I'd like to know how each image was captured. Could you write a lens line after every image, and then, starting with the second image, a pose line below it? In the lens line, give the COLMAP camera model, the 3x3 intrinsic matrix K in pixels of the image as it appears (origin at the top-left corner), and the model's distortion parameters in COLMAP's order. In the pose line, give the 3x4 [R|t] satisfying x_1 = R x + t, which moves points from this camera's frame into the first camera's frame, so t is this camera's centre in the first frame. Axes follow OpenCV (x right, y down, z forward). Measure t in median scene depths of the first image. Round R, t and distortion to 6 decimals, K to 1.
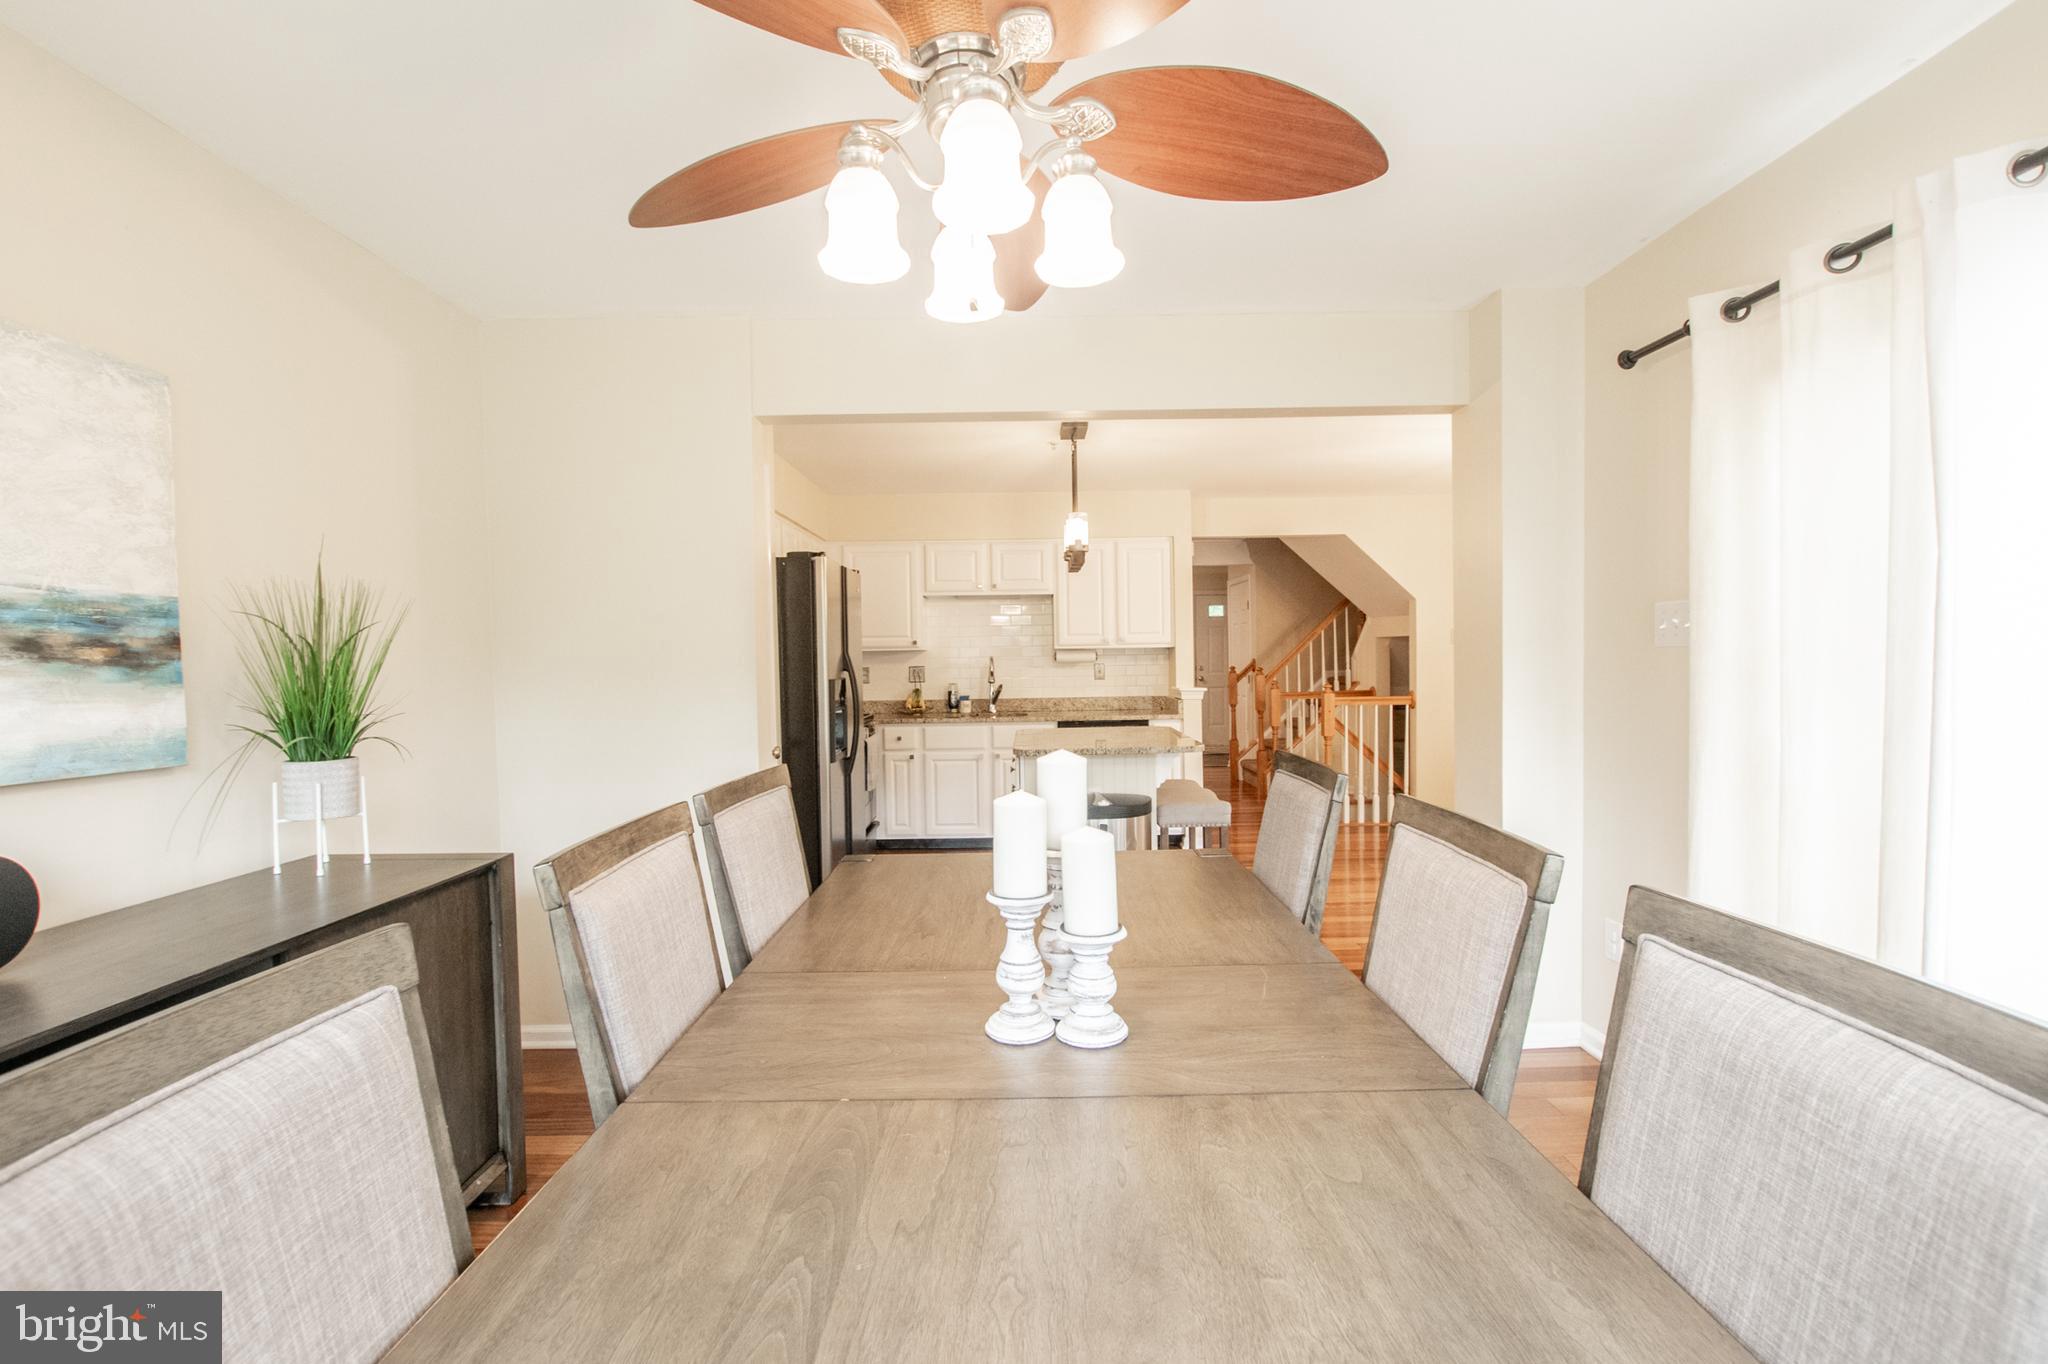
lens RADIAL K [[920.1, 0, 1024.0], [0, 920.1, 682.0], [0, 0, 1]] dist [-0.009903, 0.000042]
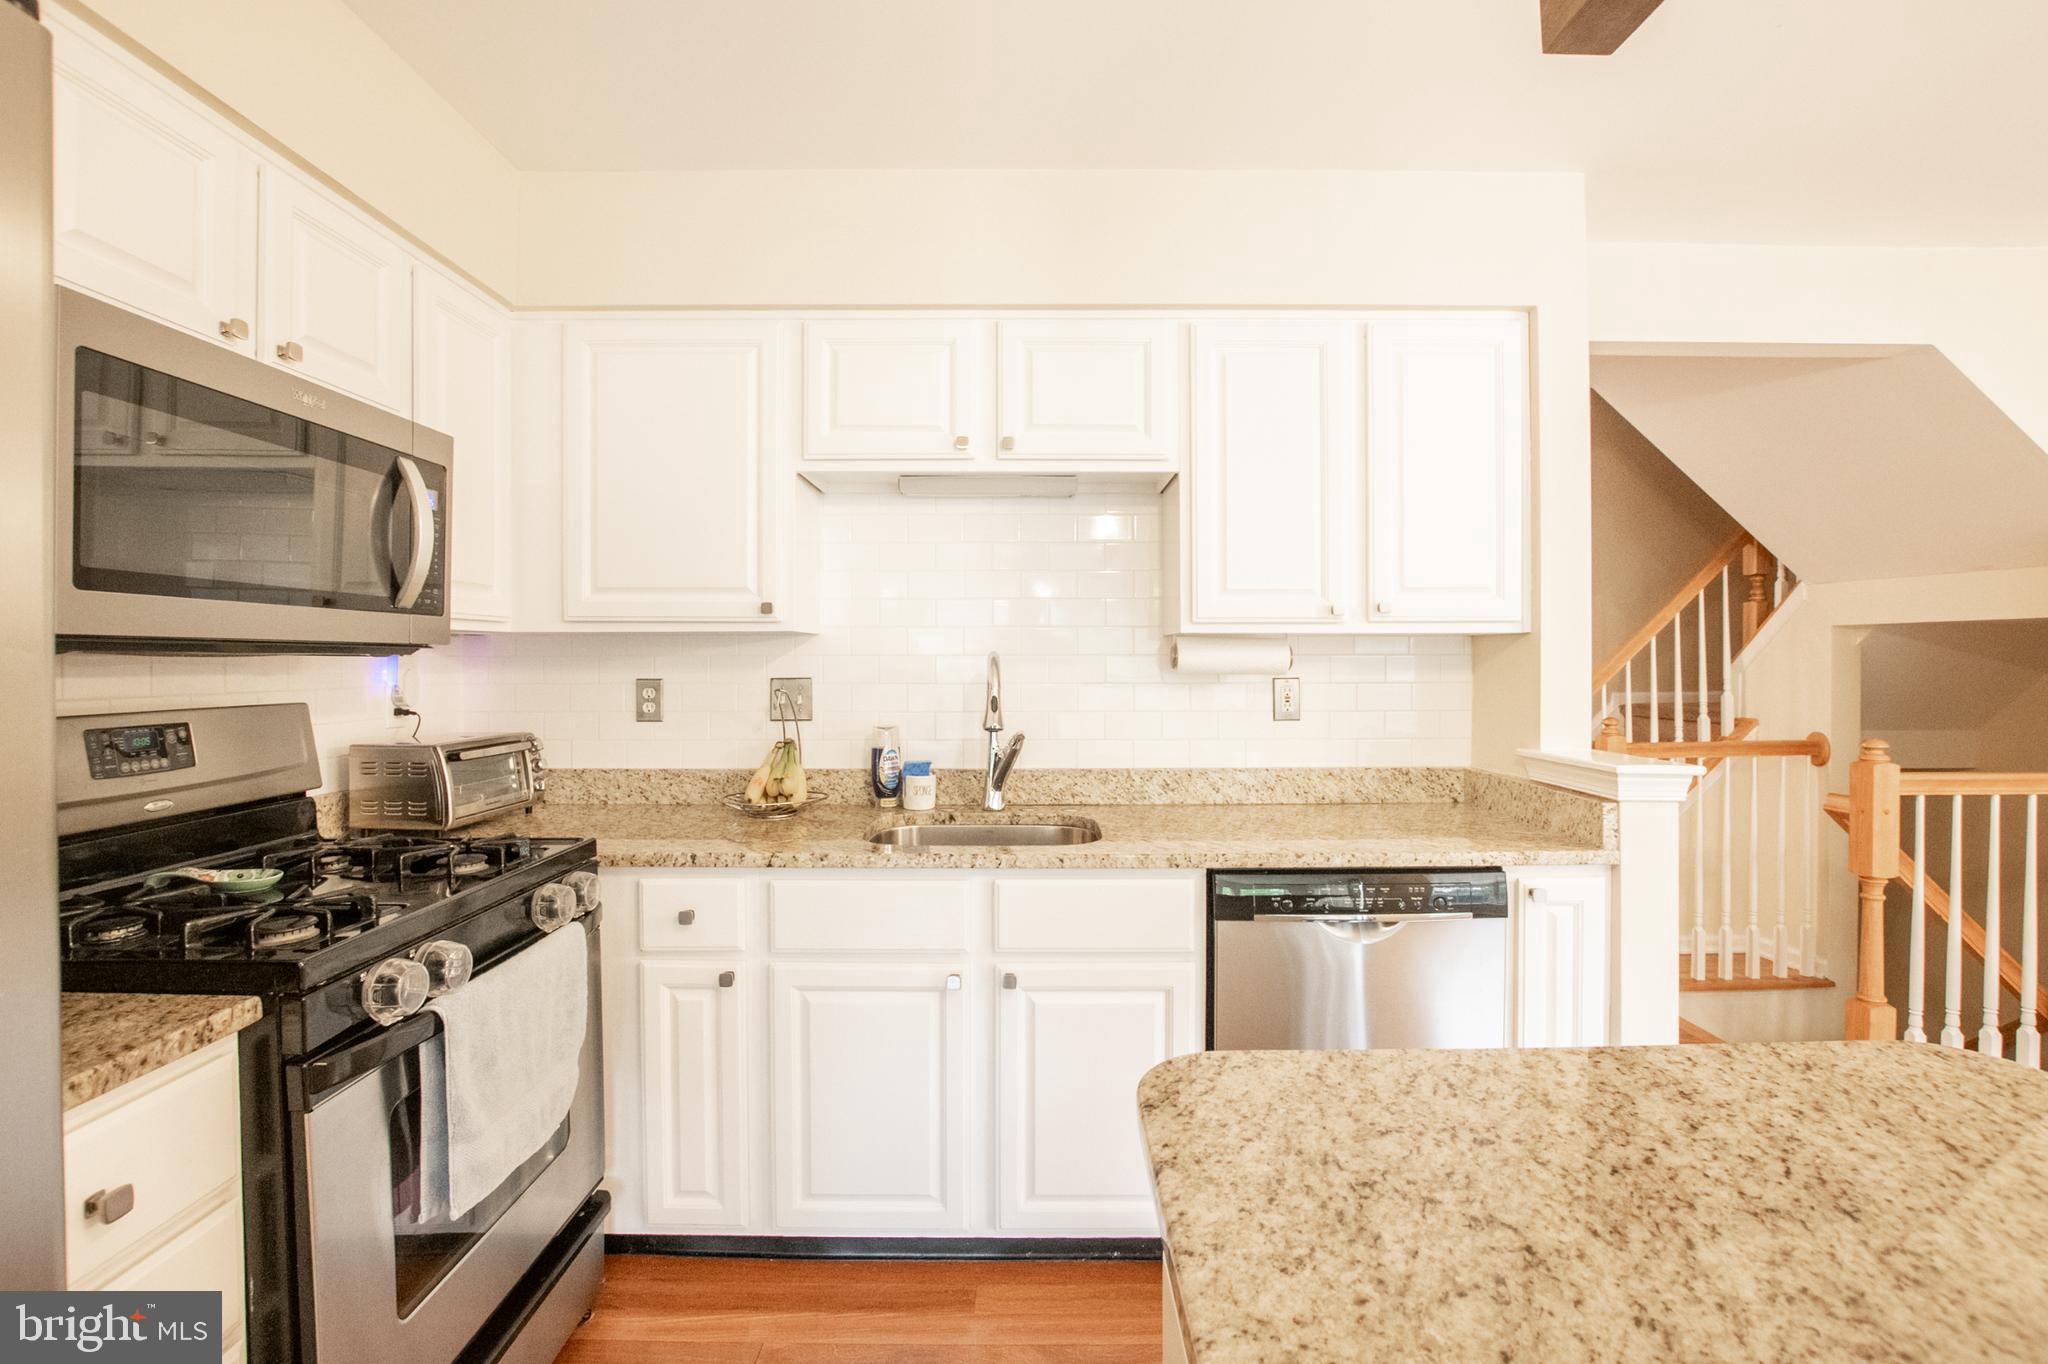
lens RADIAL K [[929.7, 0, 1003.0], [0, 929.7, 684.3], [0, 0, 1]] dist [-0.039955, 0.007583]
pose [[0.999543, 0.015030, -0.026219, -0.022334], [-0.015075, 0.999885, -0.001511, -0.015245], [0.026194, 0.001906, 0.999655, 0.638812]]
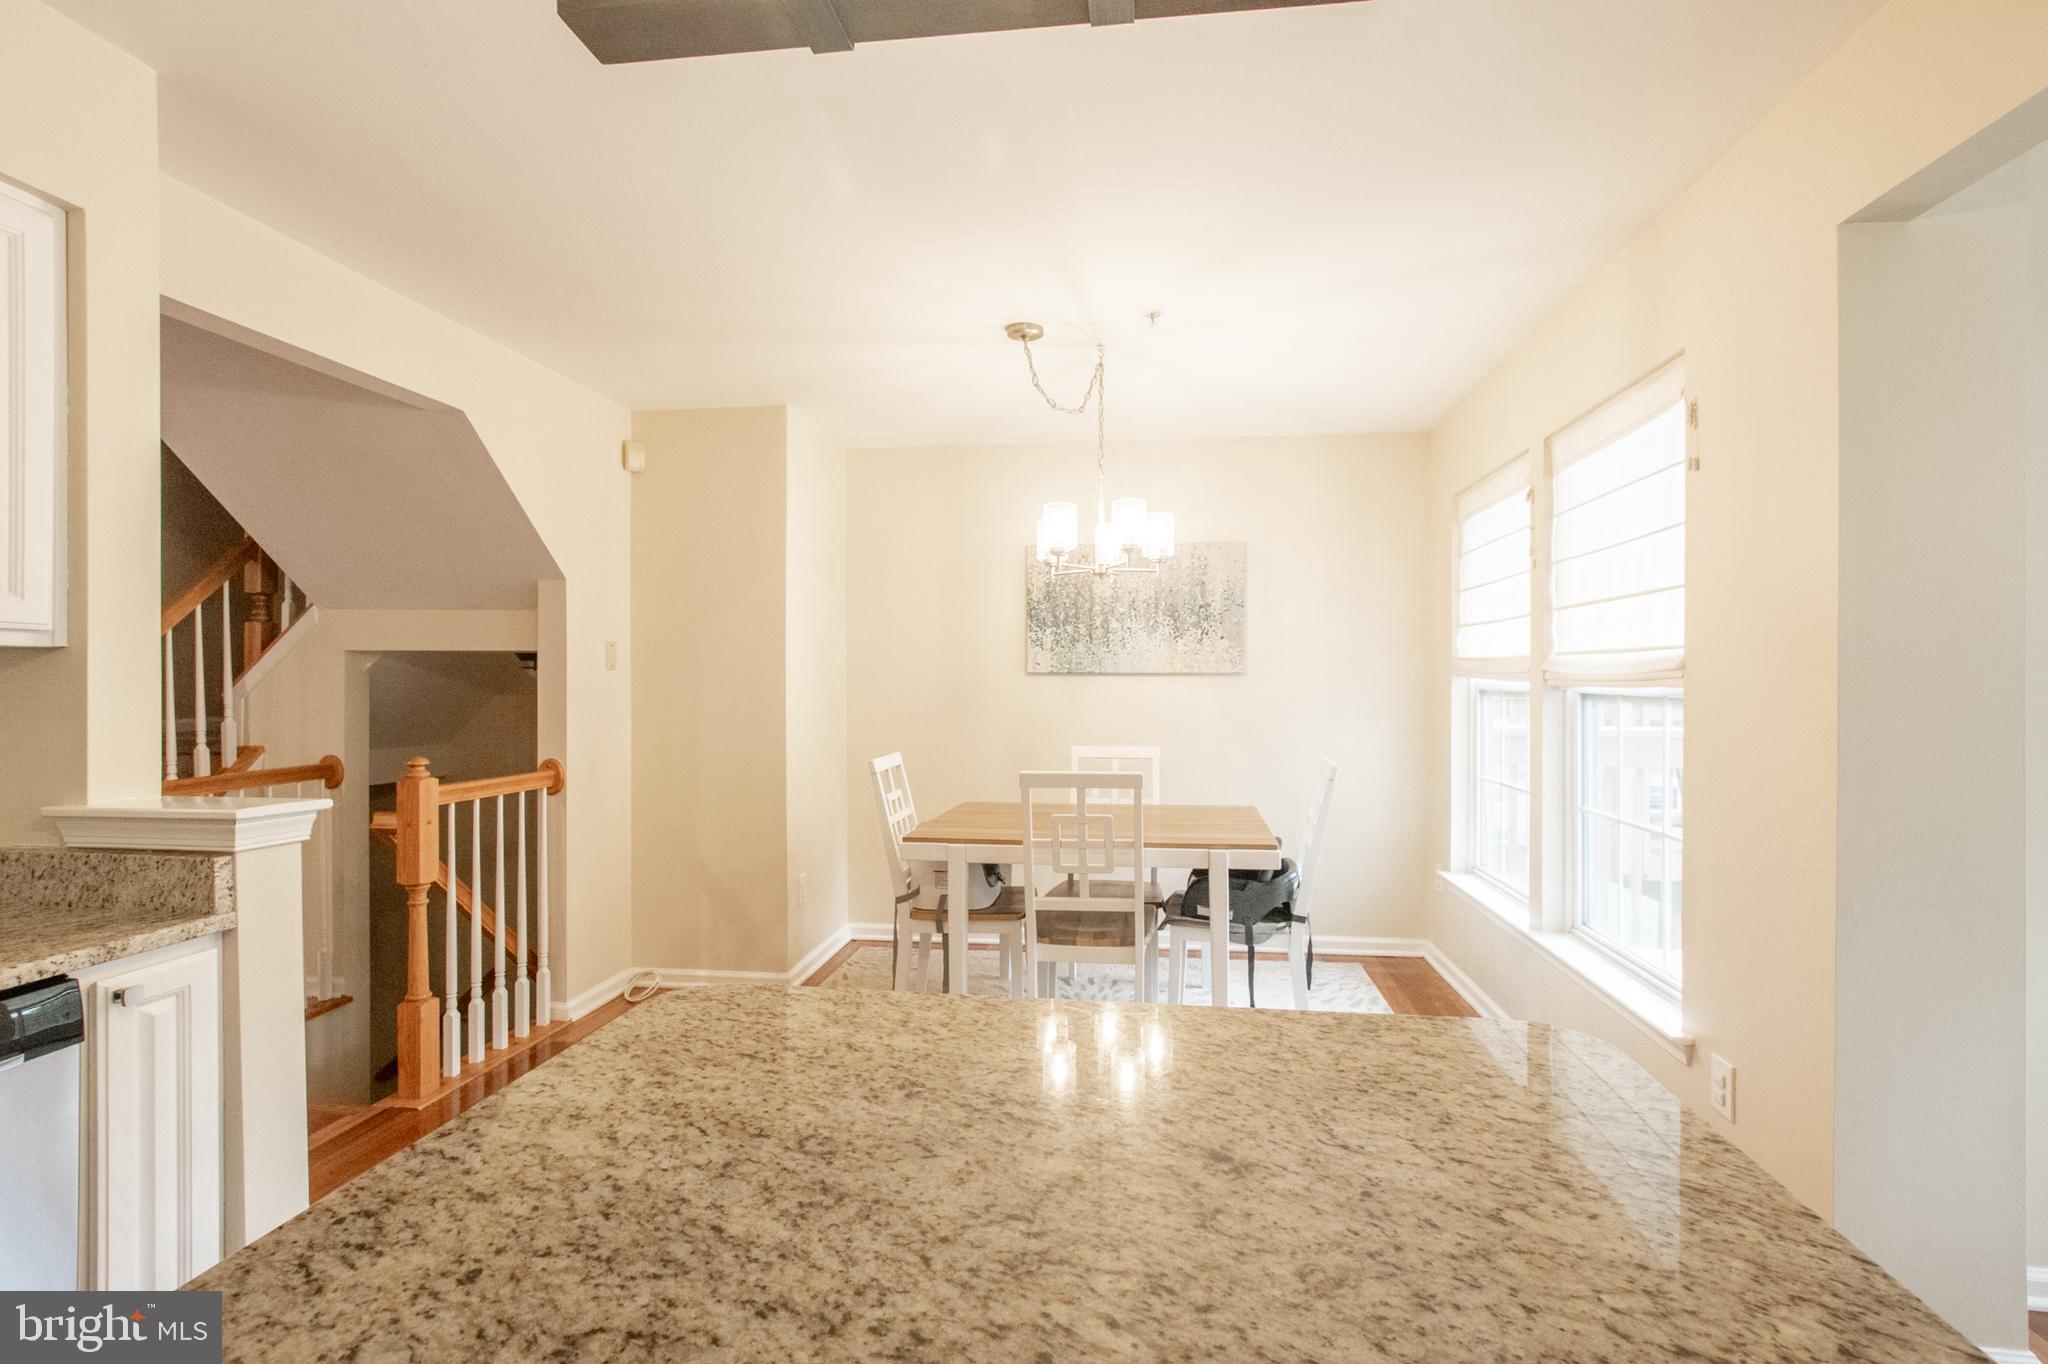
lens RADIAL K [[933.1, 0, 1064.7], [0, 933.1, 686.4], [0, 0, 1]] dist [-0.005132, -0.000646]
pose [[0.126971, 0.012419, 0.991829, -0.051338], [0.024617, 0.999574, -0.015667, -0.016486], [-0.991601, 0.026405, 0.126612, 0.680109]]
